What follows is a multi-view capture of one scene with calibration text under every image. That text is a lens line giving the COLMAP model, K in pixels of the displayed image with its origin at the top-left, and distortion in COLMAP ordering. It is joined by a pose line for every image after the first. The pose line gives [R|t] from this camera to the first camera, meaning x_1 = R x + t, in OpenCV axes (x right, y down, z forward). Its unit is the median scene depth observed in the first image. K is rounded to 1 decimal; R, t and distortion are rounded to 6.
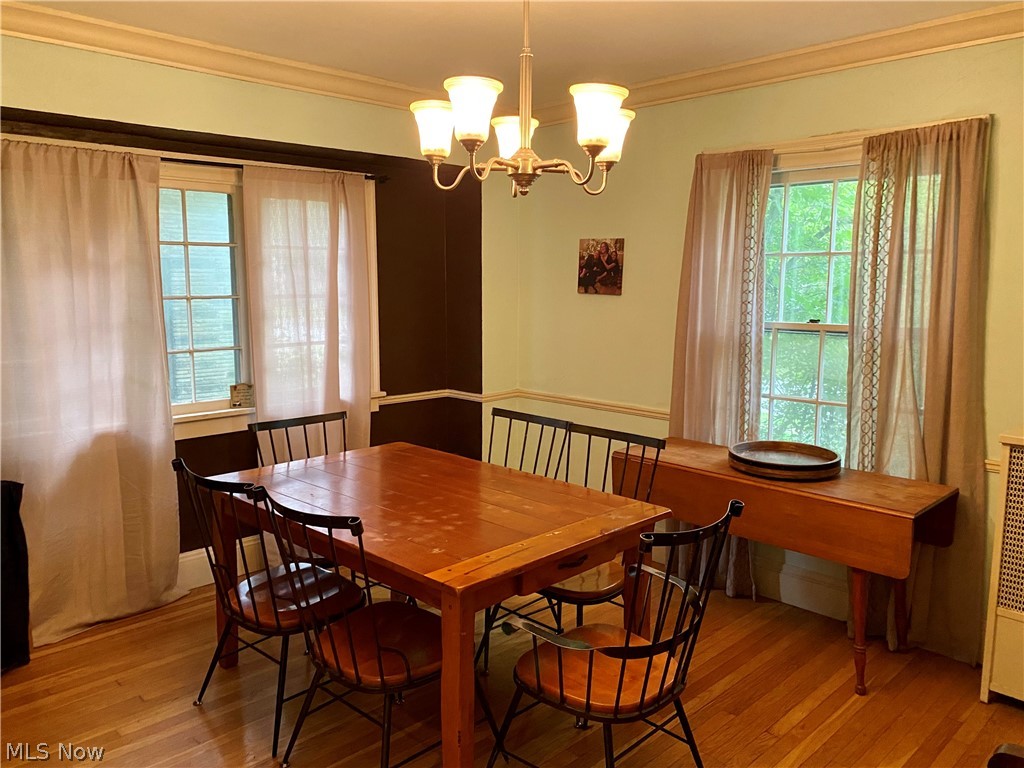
lens RADIAL K [[779.2, 0, 505.0], [0, 779.2, 385.9], [0, 0, 1]] dist [0.064309, -0.080754]
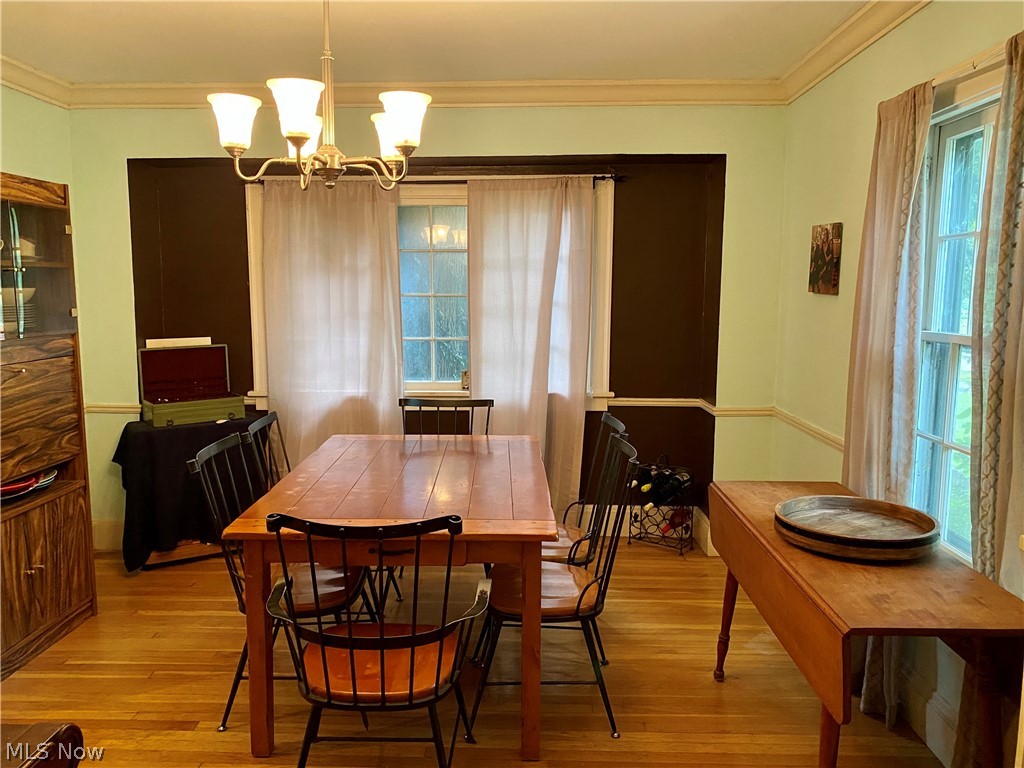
lens RADIAL K [[779.2, 0, 505.0], [0, 779.2, 385.9], [0, 0, 1]] dist [0.064309, -0.080754]
pose [[0.704680, 0.086573, -0.704224, 0.535893], [-0.095192, 0.995091, 0.027076, -0.017586], [0.703110, 0.047956, 0.709462, 0.239592]]
